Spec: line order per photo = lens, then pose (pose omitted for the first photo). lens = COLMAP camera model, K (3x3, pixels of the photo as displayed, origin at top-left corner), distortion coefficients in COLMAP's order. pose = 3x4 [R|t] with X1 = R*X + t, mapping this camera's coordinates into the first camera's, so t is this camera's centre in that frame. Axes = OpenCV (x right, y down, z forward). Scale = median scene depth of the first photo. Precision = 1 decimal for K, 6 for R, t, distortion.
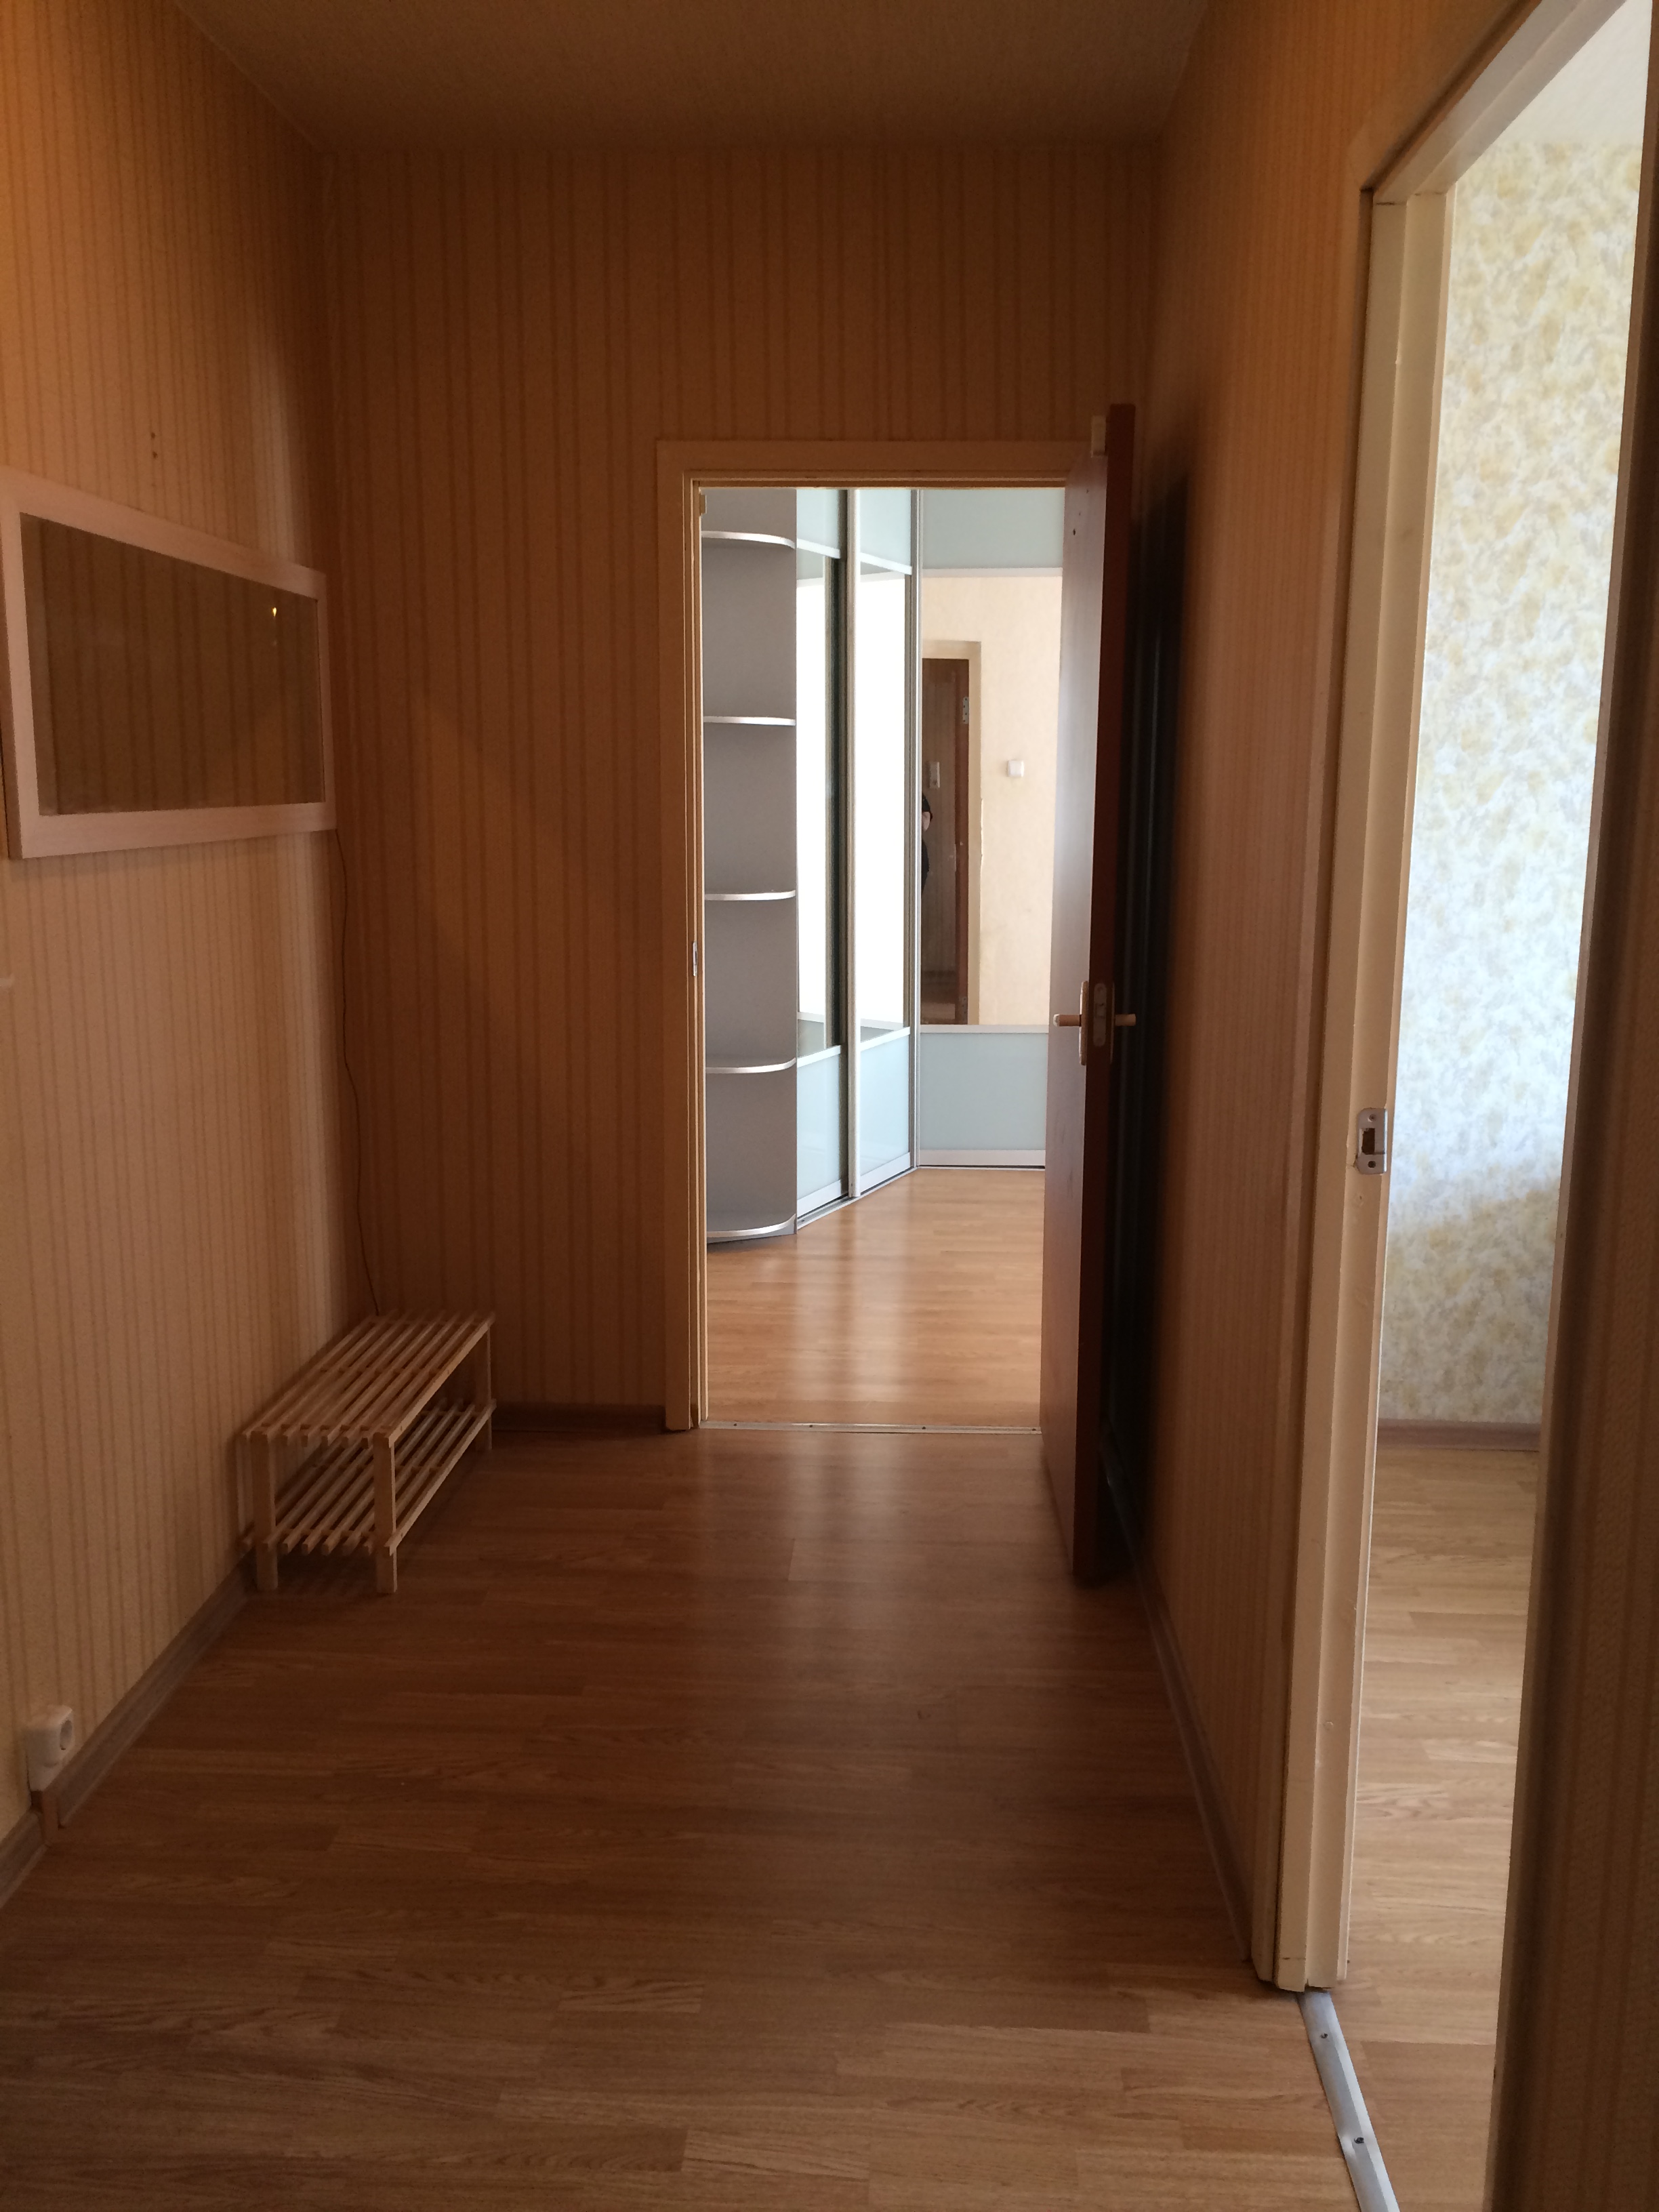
lens RADIAL K [[1864.9, 0, 829.5], [0, 1864.9, 1106.0], [0, 0, 1]] dist [0.024429, -0.005628]
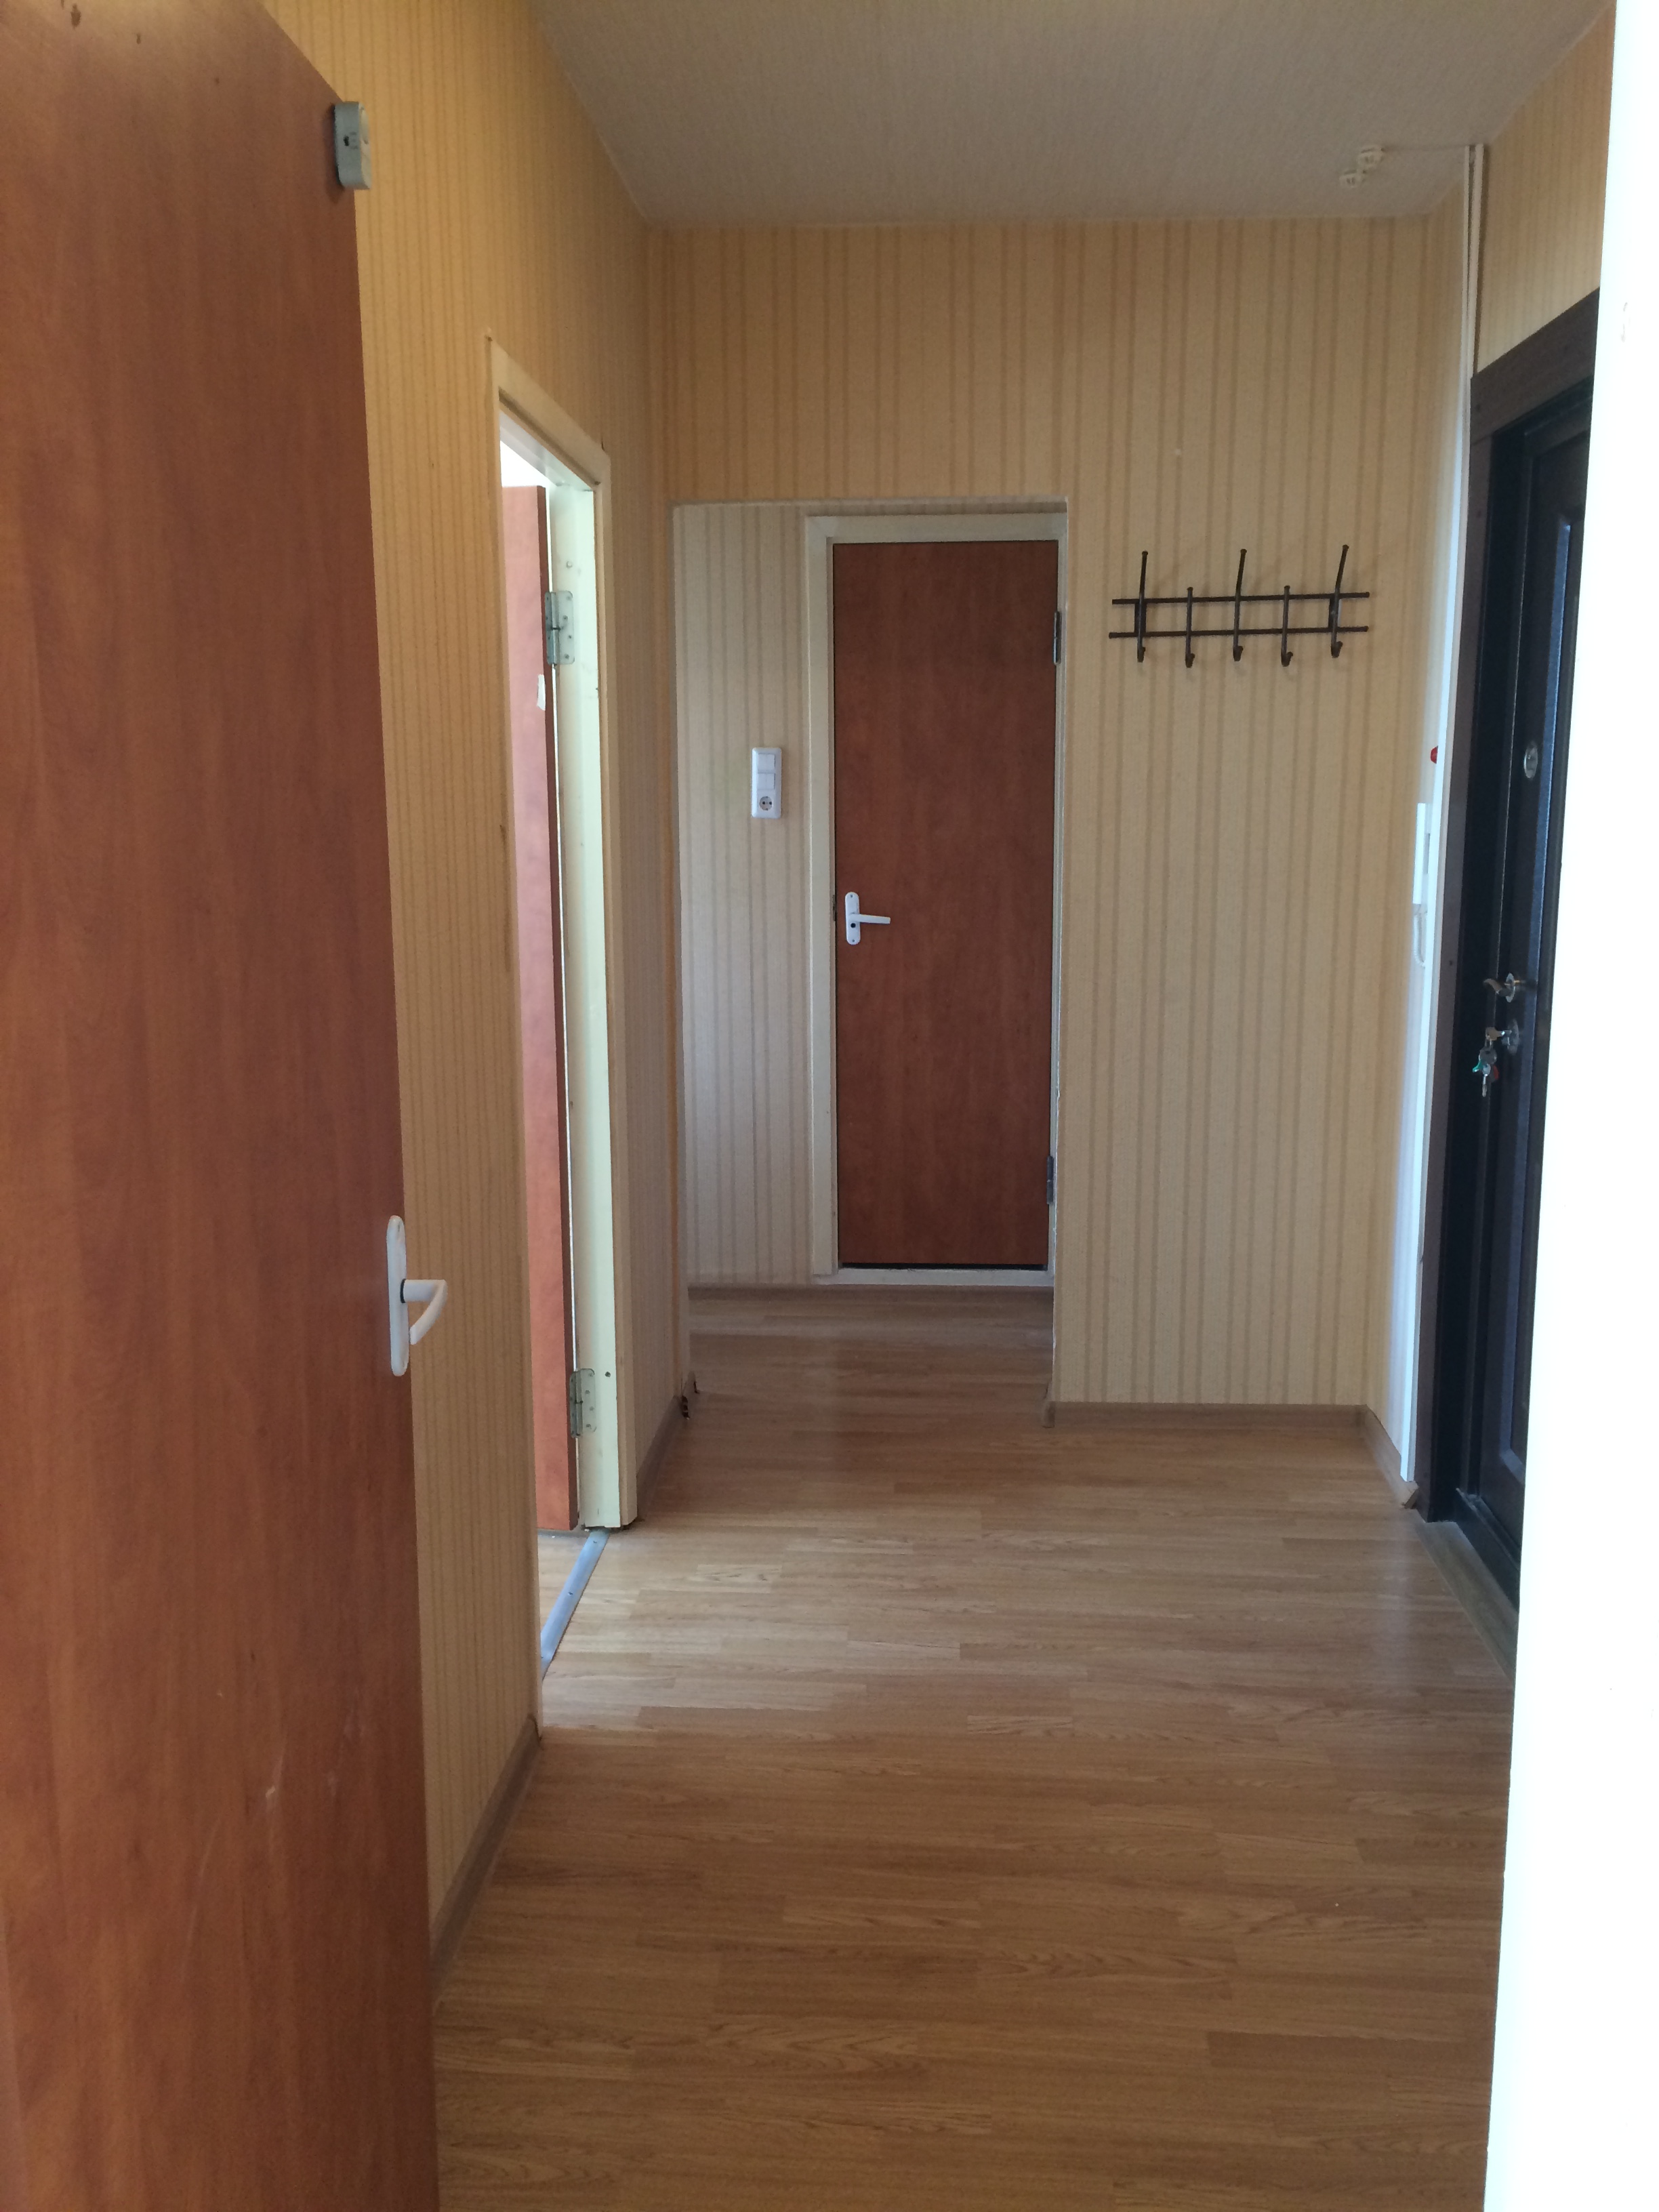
lens RADIAL K [[1864.9, 0, 829.5], [0, 1864.9, 1106.0], [0, 0, 1]] dist [0.024429, -0.005628]
pose [[-0.999897, -0.003793, 0.013874, 0.013085], [0.001263, 0.937721, 0.347386, -0.406545], [-0.014327, 0.347367, -0.937620, 2.143538]]
